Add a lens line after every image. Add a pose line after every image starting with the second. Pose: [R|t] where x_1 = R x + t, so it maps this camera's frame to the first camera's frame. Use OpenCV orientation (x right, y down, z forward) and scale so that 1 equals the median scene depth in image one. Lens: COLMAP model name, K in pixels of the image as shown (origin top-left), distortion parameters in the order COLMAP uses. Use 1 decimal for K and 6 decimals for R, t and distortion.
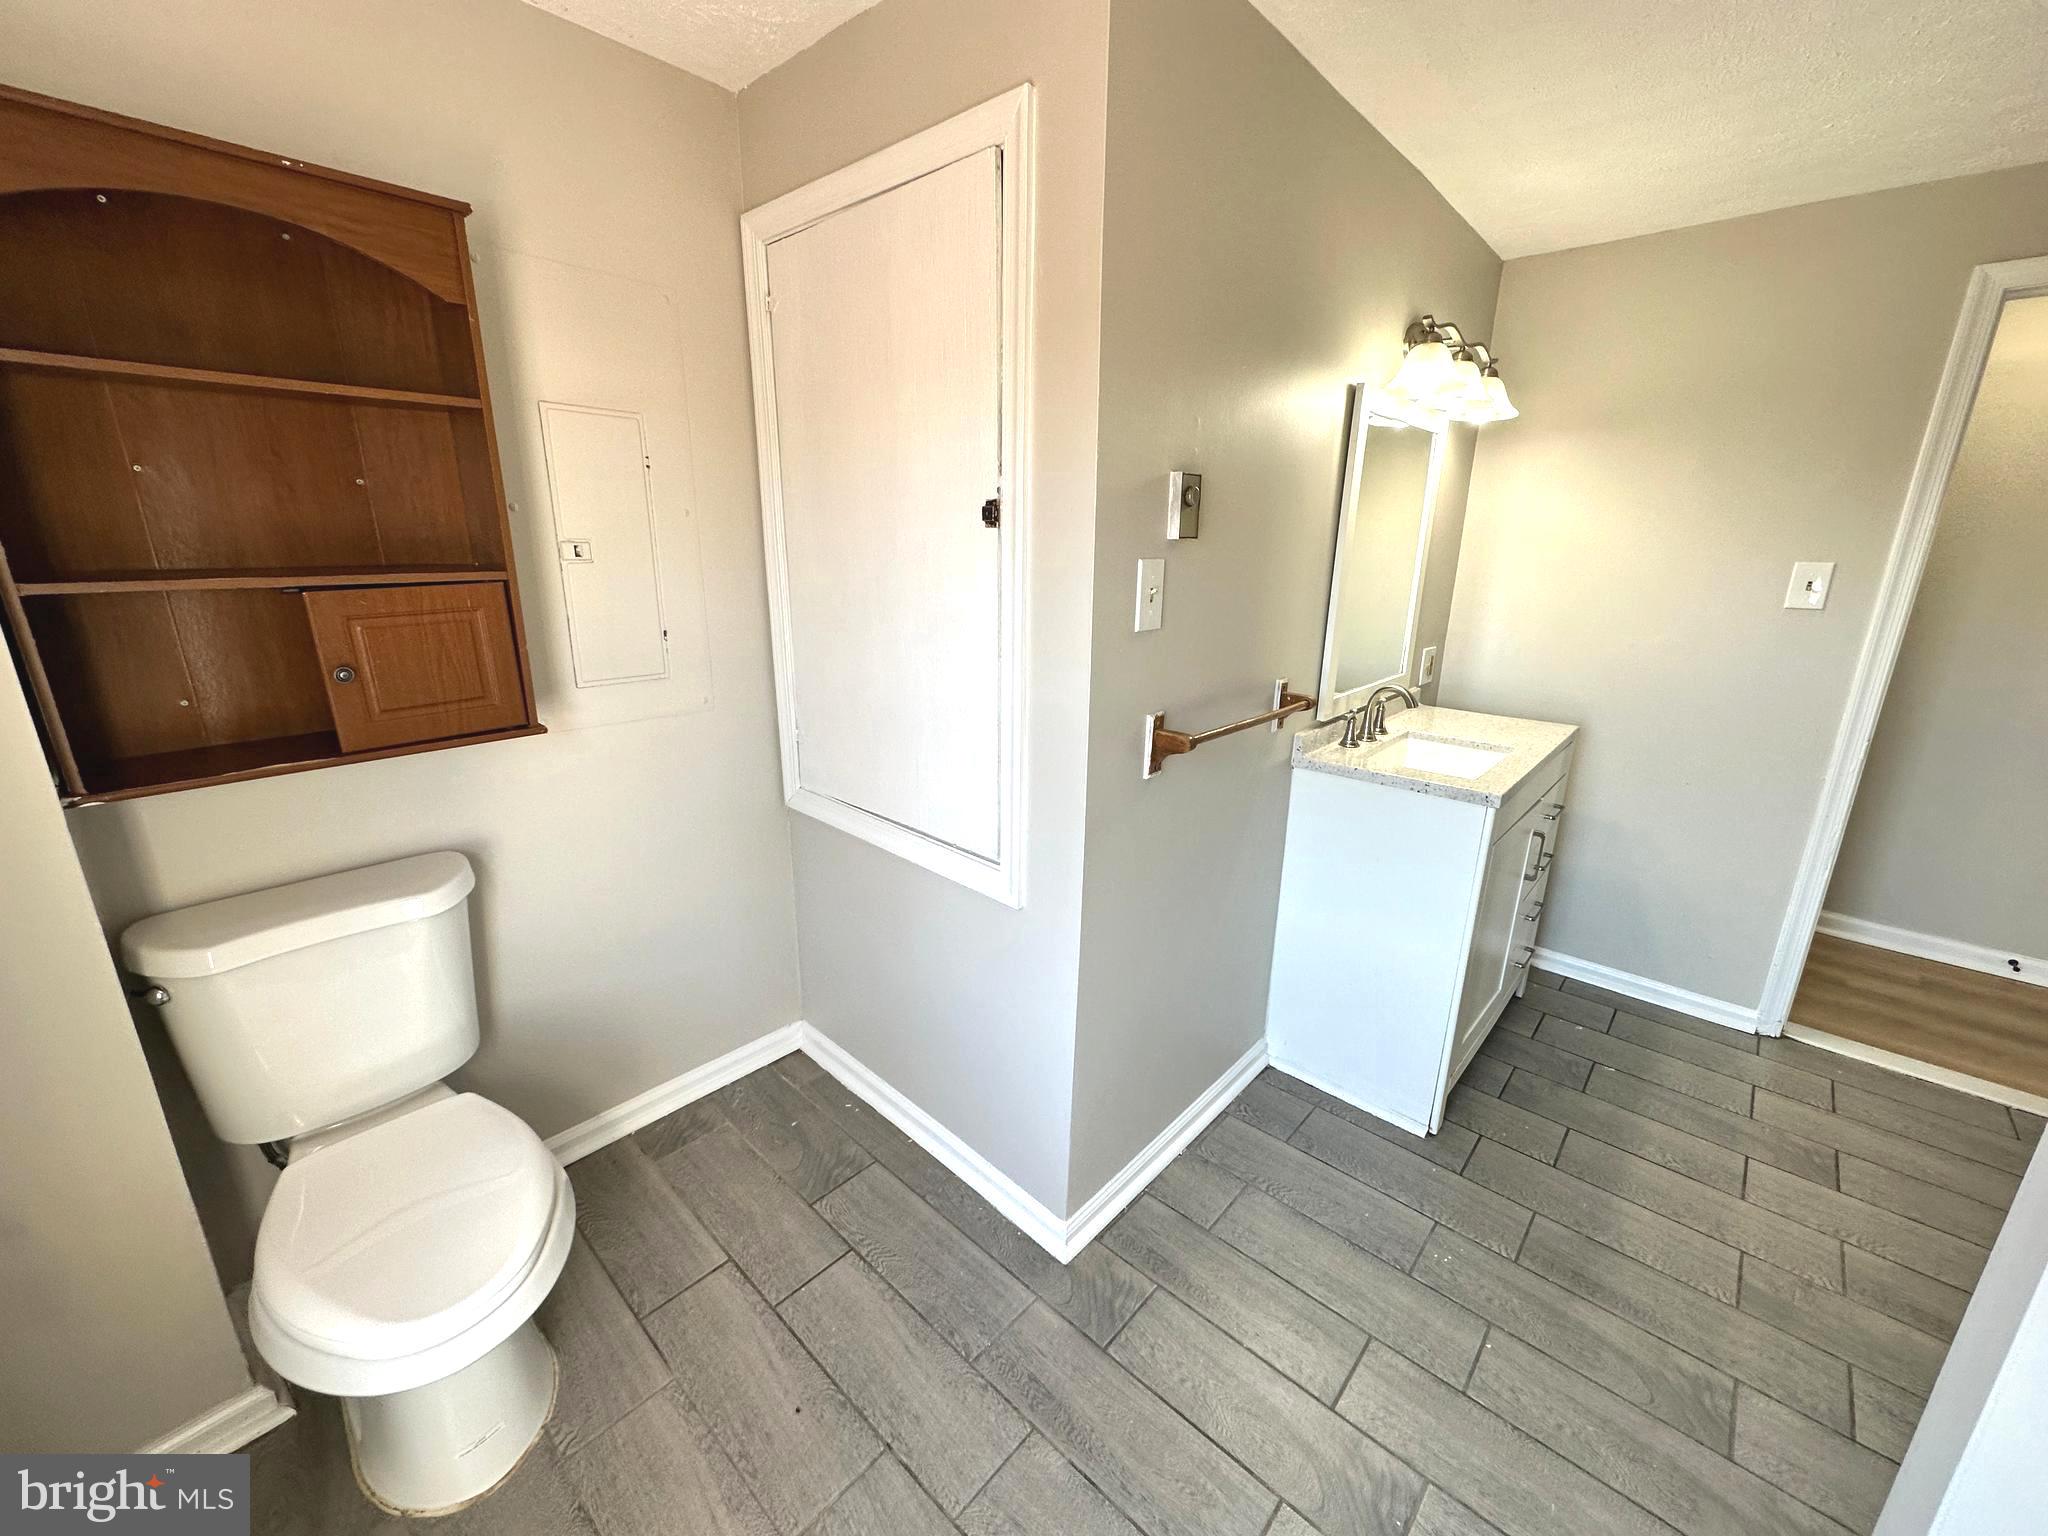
lens RADIAL K [[813.8, 0, 1028.8], [0, 813.8, 767.2], [0, 0, 1]] dist [-0.002162, 0.000500]
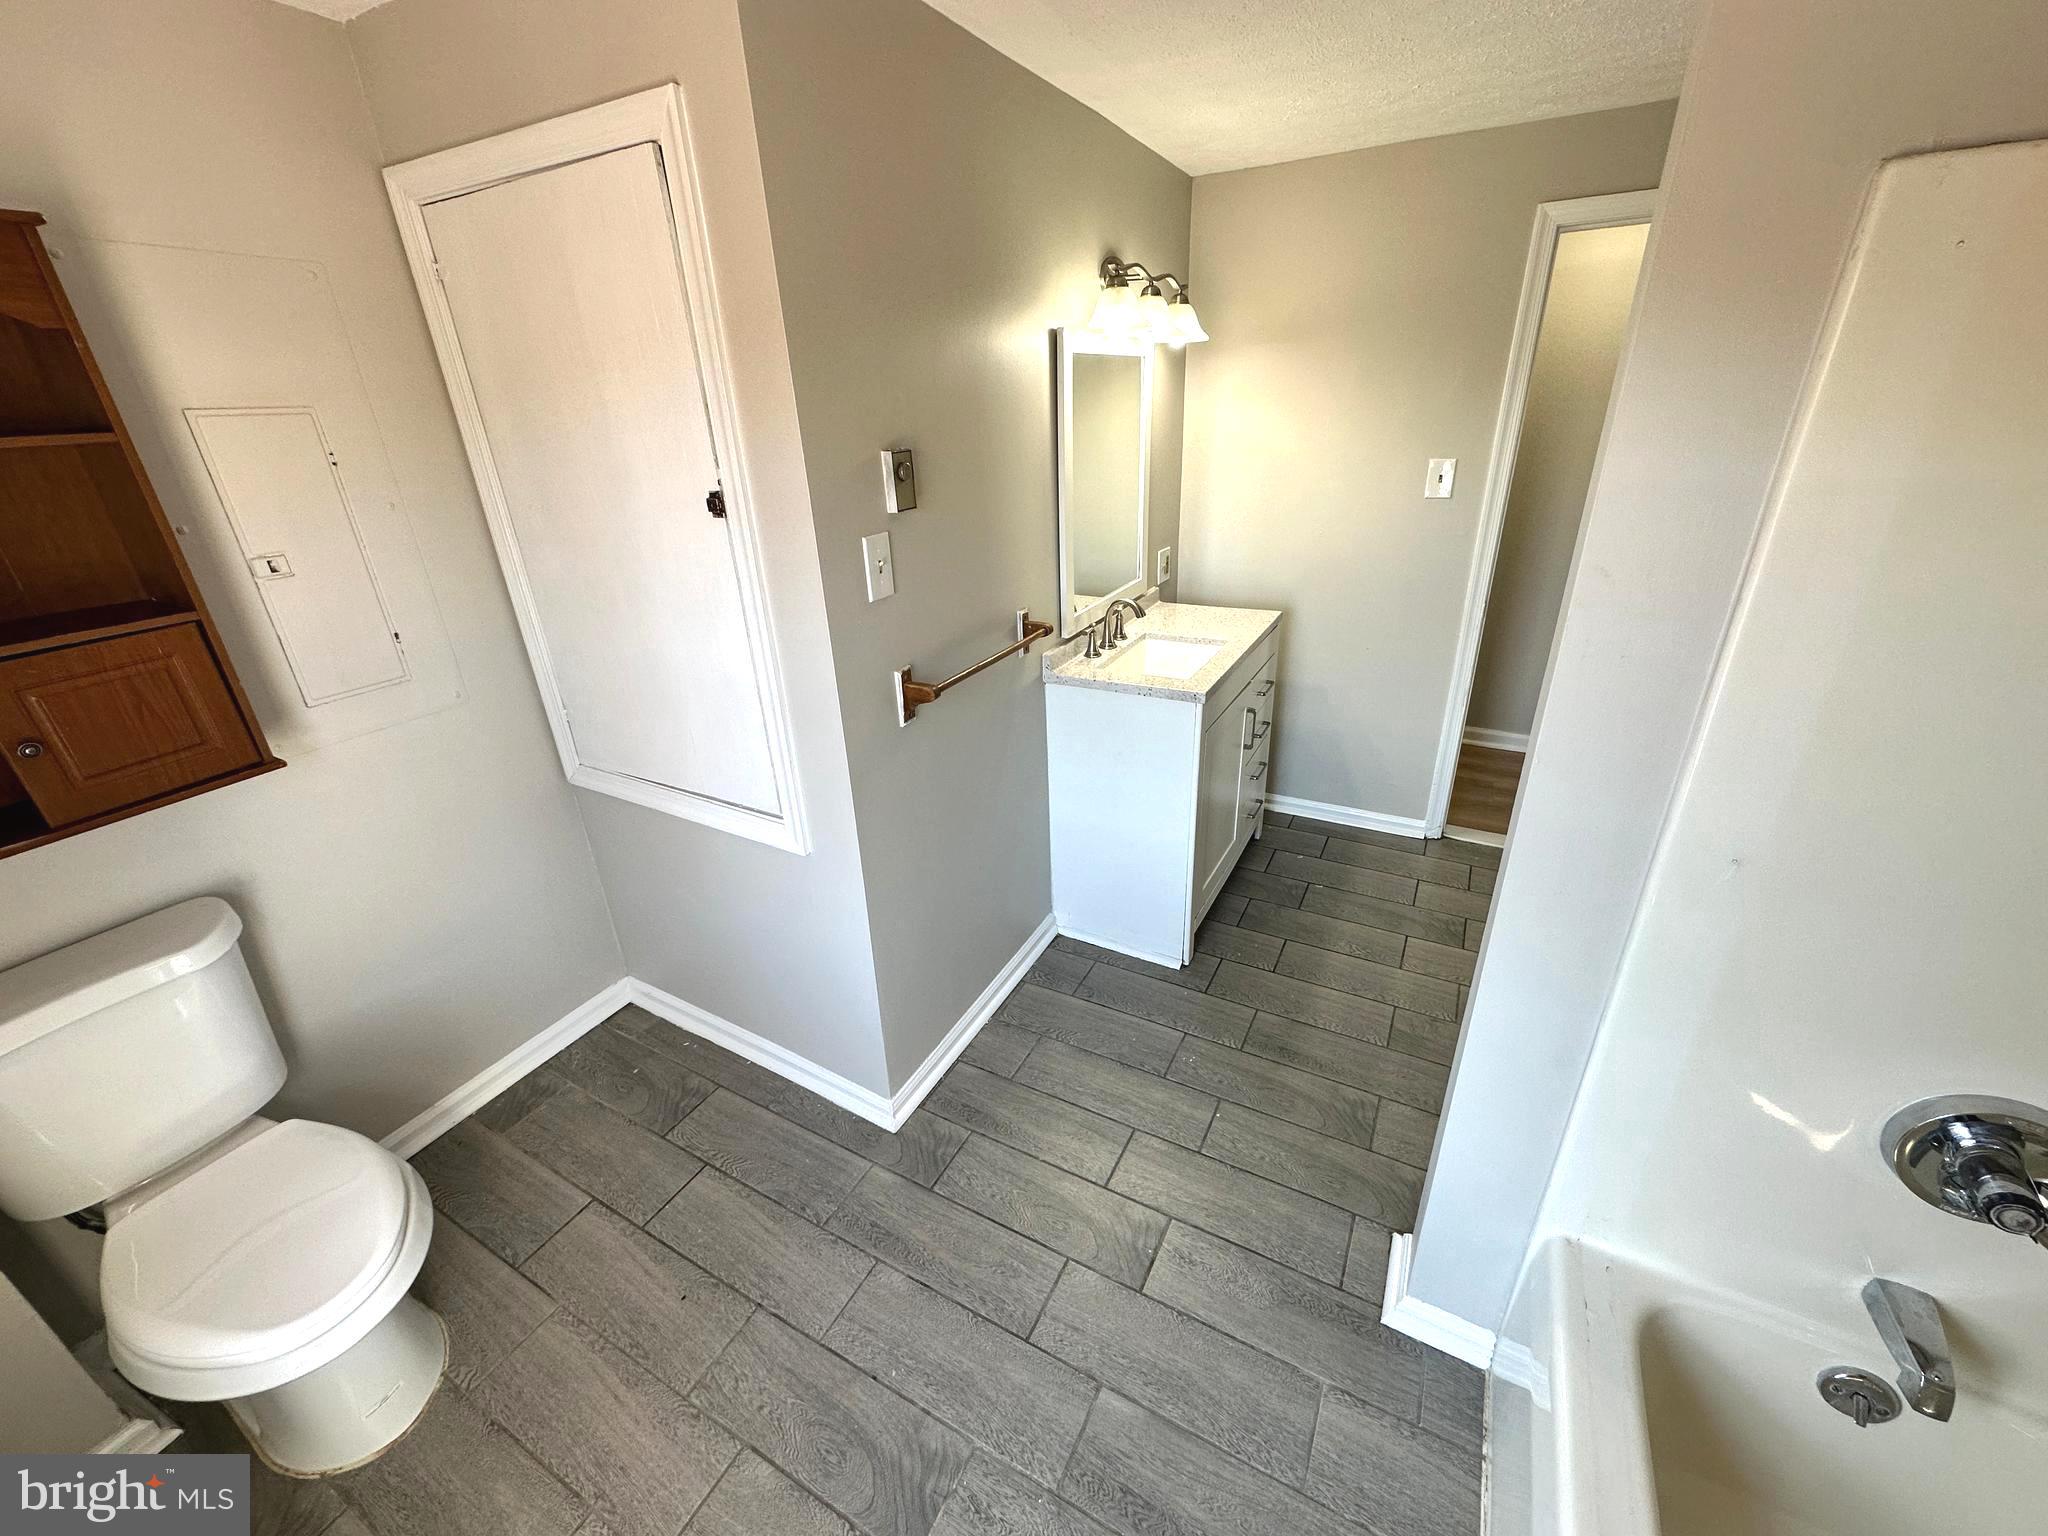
lens RADIAL K [[813.8, 0, 1027.8], [0, 813.8, 765.3], [0, 0, 1]] dist [-0.002162, 0.000500]
pose [[0.969098, -0.146305, 0.198605, 0.074574], [0.116642, 0.981214, 0.153666, -0.080773], [-0.217356, -0.125752, 0.967958, -0.134007]]
